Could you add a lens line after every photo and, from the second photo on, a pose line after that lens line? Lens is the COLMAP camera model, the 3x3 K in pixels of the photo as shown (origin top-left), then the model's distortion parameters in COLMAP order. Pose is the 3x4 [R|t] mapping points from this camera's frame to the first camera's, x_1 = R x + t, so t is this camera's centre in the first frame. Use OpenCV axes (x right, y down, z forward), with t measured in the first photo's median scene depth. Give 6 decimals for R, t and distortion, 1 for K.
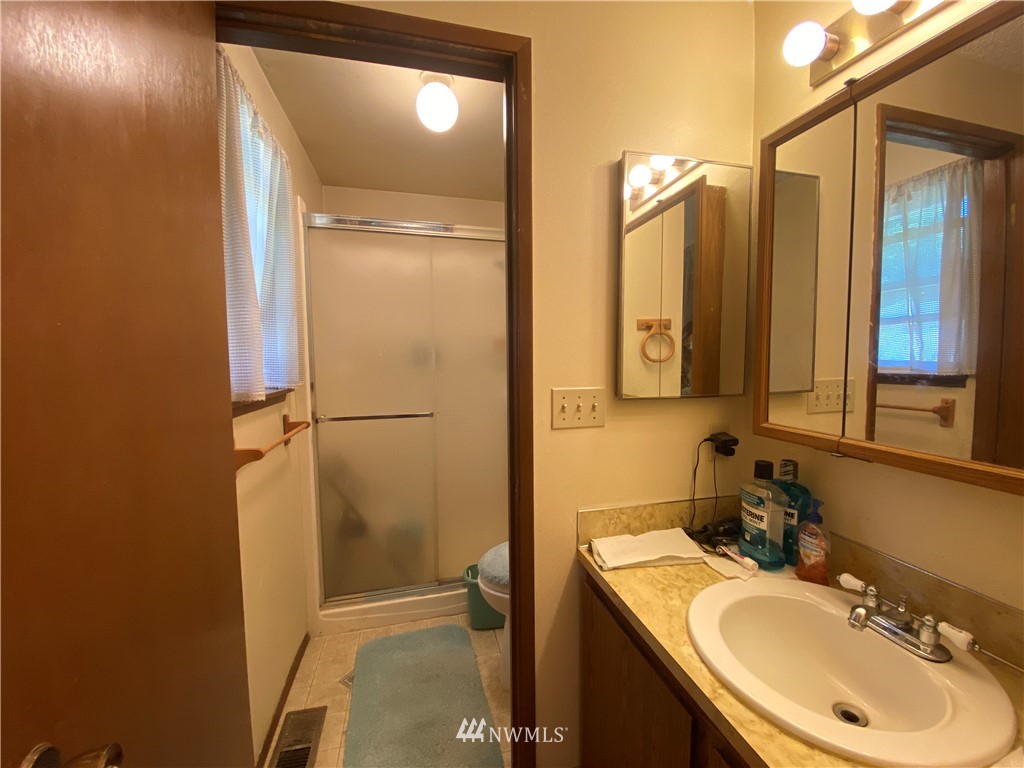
lens RADIAL K [[410.4, 0, 514.8], [0, 410.4, 383.5], [0, 0, 1]] dist [0.019094, -0.019761]
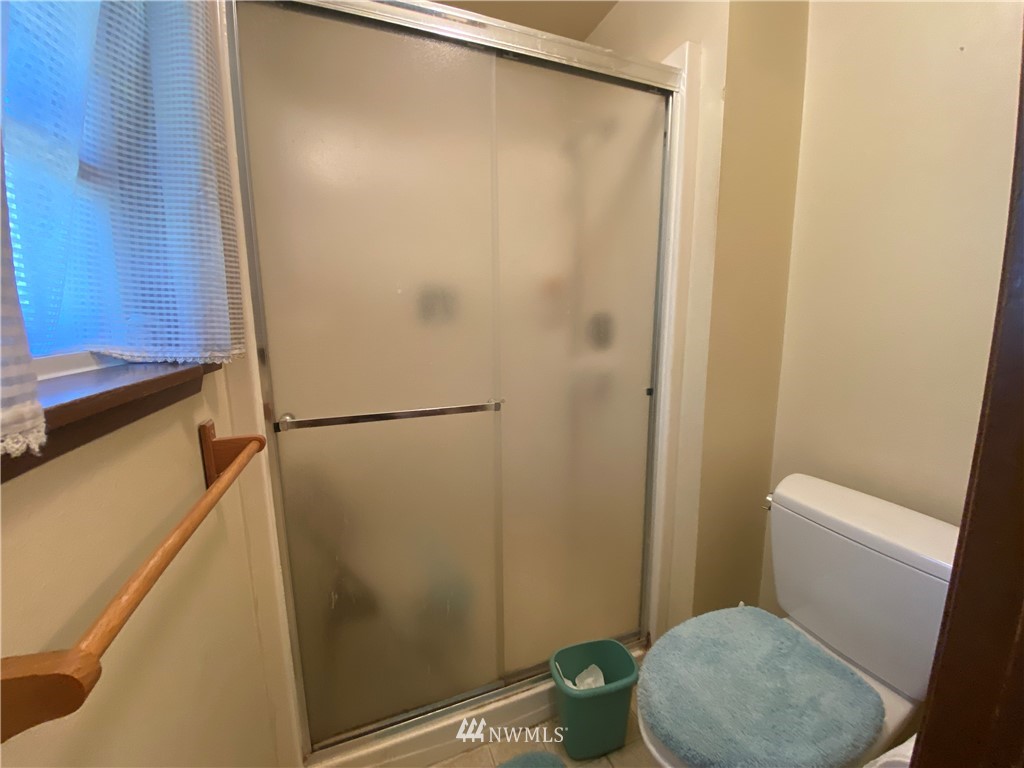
lens RADIAL K [[410.4, 0, 514.8], [0, 410.4, 383.5], [0, 0, 1]] dist [0.019094, -0.019761]
pose [[0.992581, -0.013924, 0.120789, -0.260716], [0.002455, 0.995513, 0.094589, -0.004946], [-0.121564, -0.093591, 0.988161, 0.490889]]
